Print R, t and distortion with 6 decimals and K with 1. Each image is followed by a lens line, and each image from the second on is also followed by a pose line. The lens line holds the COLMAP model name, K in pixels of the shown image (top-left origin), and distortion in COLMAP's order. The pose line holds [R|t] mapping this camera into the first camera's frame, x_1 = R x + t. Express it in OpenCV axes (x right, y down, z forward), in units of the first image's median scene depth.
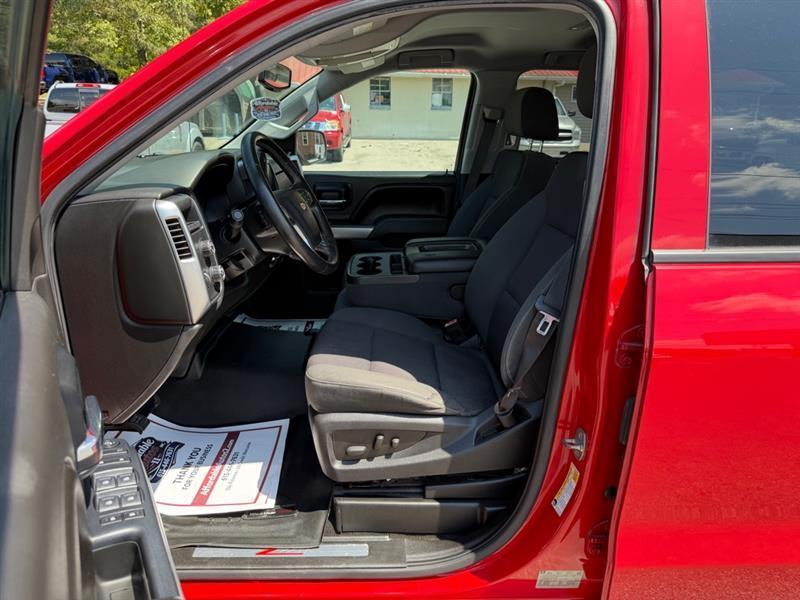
lens RADIAL K [[568.4, 0, 401.6], [0, 568.4, 296.9], [0, 0, 1]] dist [0.022095, -0.038844]
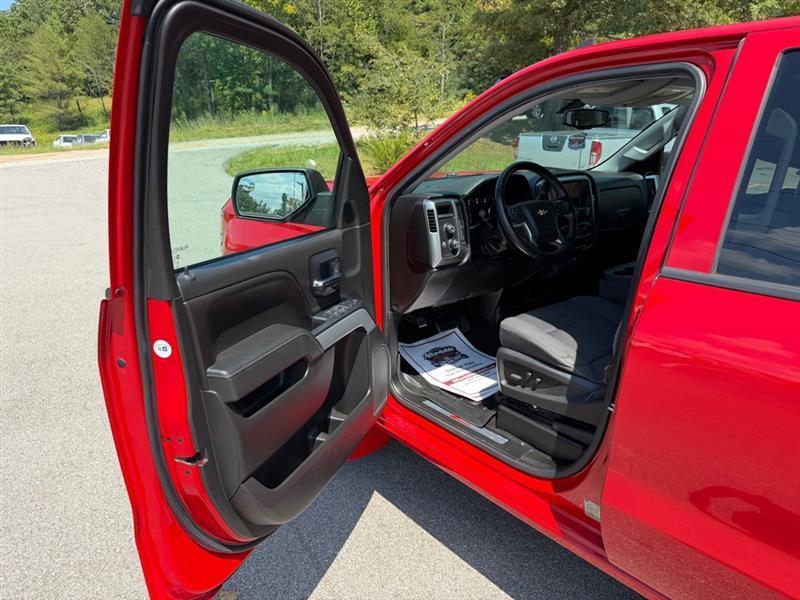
lens RADIAL K [[568.4, 0, 400.4], [0, 568.4, 300.5], [0, 0, 1]] dist [0.022095, -0.038844]
pose [[0.618358, 0.210762, -0.757108, 0.817765], [-0.213879, 0.972138, 0.095938, -0.004268], [0.756234, 0.102605, 0.646207, -0.211896]]
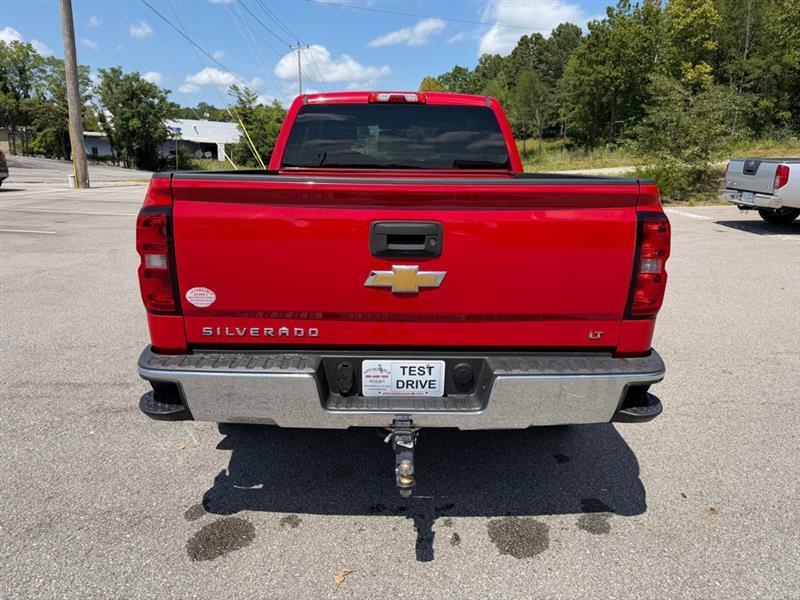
lens RADIAL K [[568.4, 0, 400.7], [0, 568.4, 301.0], [0, 0, 1]] dist [0.022095, -0.038844]
pose [[-0.035499, 0.213103, -0.976385, 2.980794], [-0.294481, 0.931391, 0.213990, -0.198421], [0.954998, 0.295123, 0.029691, 1.068495]]
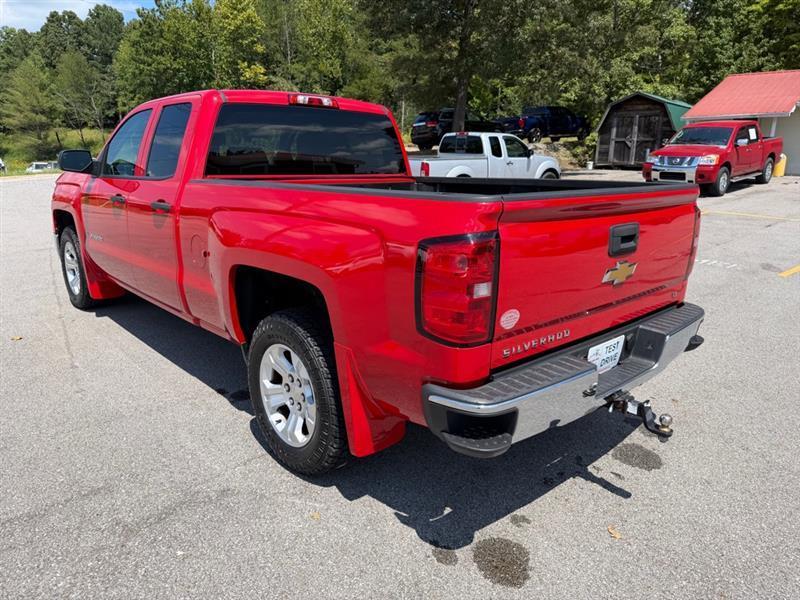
lens RADIAL K [[568.4, 0, 397.7], [0, 568.4, 296.4], [0, 0, 1]] dist [0.022095, -0.038844]
pose [[0.639235, 0.163468, -0.751437, 2.539042], [-0.212330, 0.976679, 0.031842, 0.147331], [0.739118, 0.139198, 0.659036, -0.271595]]
